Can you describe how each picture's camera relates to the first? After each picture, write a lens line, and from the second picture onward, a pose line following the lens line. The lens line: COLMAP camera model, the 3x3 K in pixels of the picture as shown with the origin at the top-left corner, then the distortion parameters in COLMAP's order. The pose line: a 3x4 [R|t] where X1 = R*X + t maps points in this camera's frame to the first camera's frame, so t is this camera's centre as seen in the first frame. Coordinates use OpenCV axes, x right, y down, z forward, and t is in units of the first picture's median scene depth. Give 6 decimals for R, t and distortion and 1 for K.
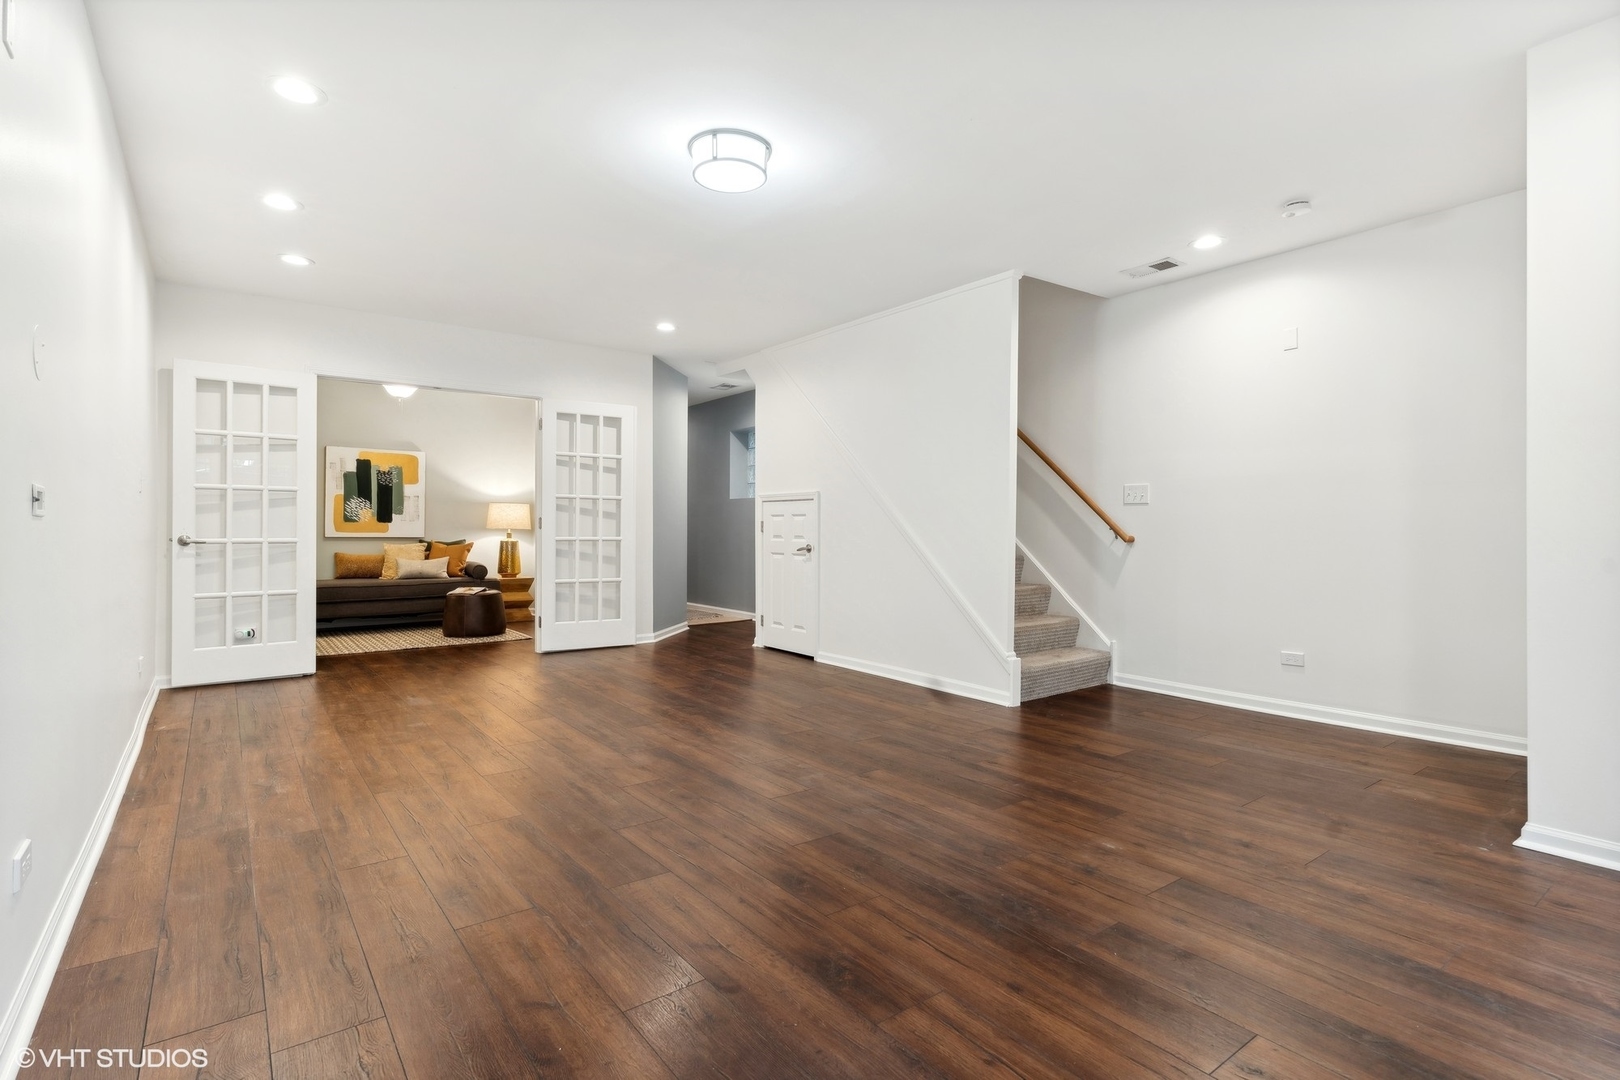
lens RADIAL K [[782.2, 0, 809.2], [0, 782.2, 528.5], [0, 0, 1]] dist [-0.003318, -0.000207]
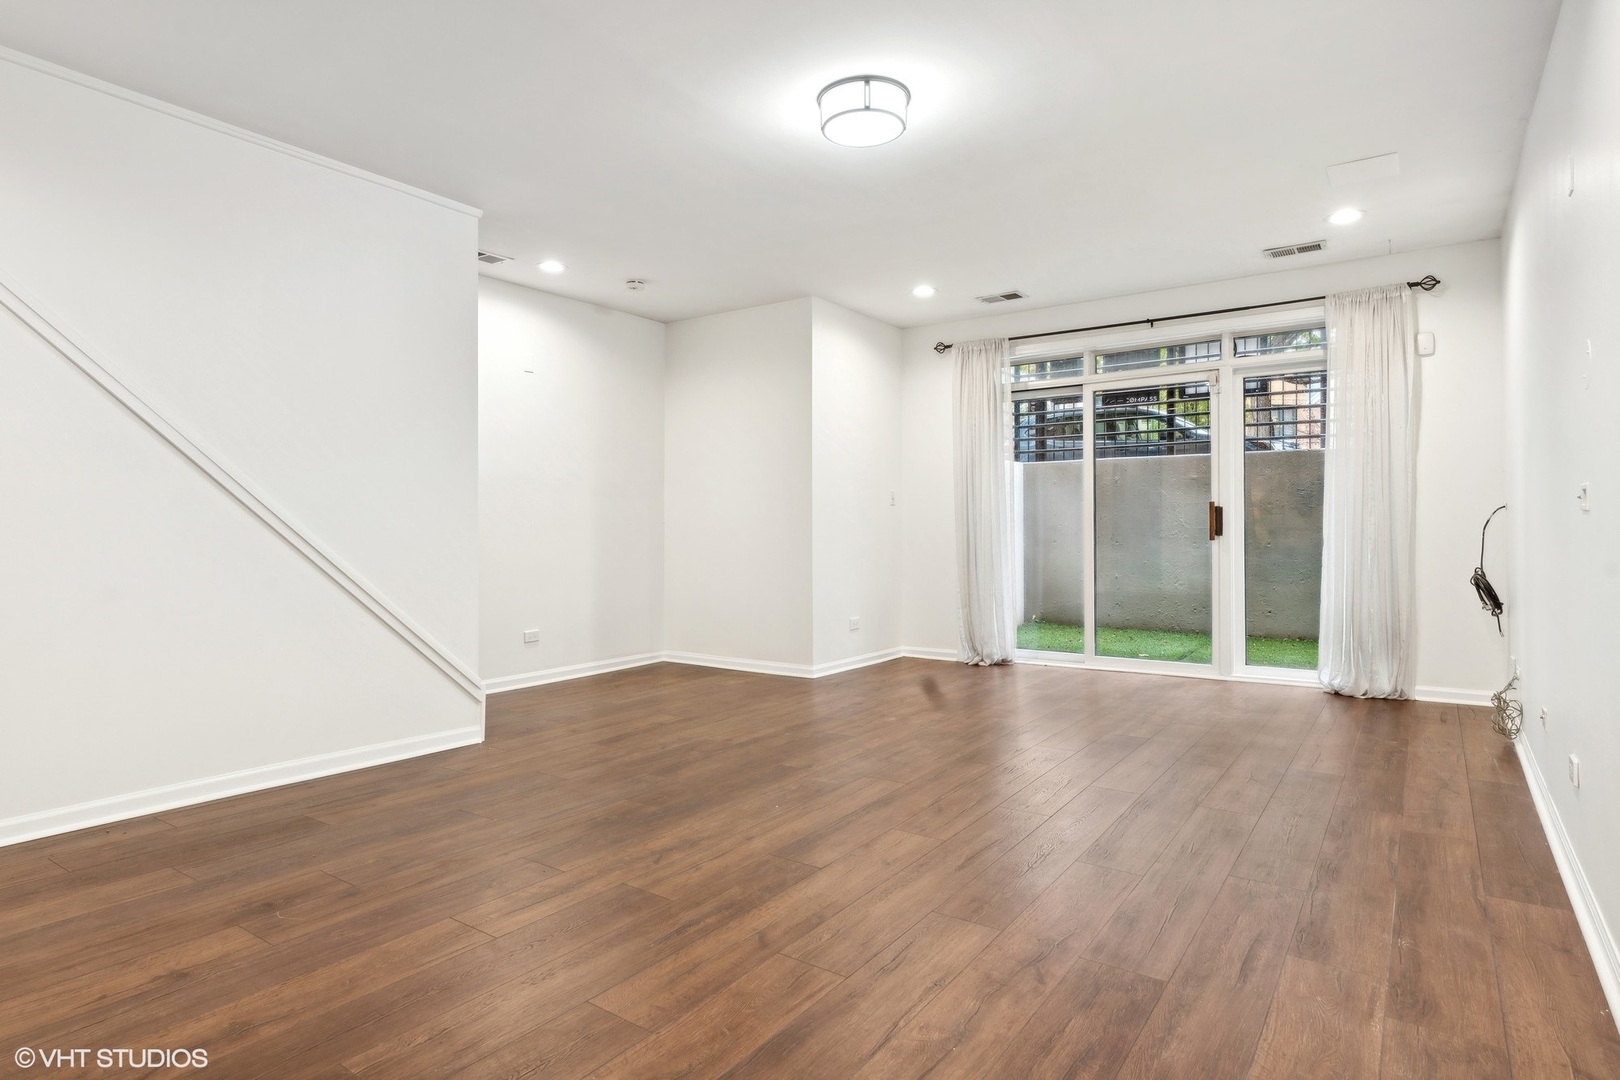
lens RADIAL K [[847.6, 0, 810.0], [0, 847.6, 540.0], [0, 0, 1]] dist [0.003830, 0.000932]
pose [[-0.291214, -0.013294, 0.956565, -1.185693], [-0.000316, 0.999905, 0.013801, 0.004617], [-0.956658, 0.003717, -0.291191, 1.577954]]
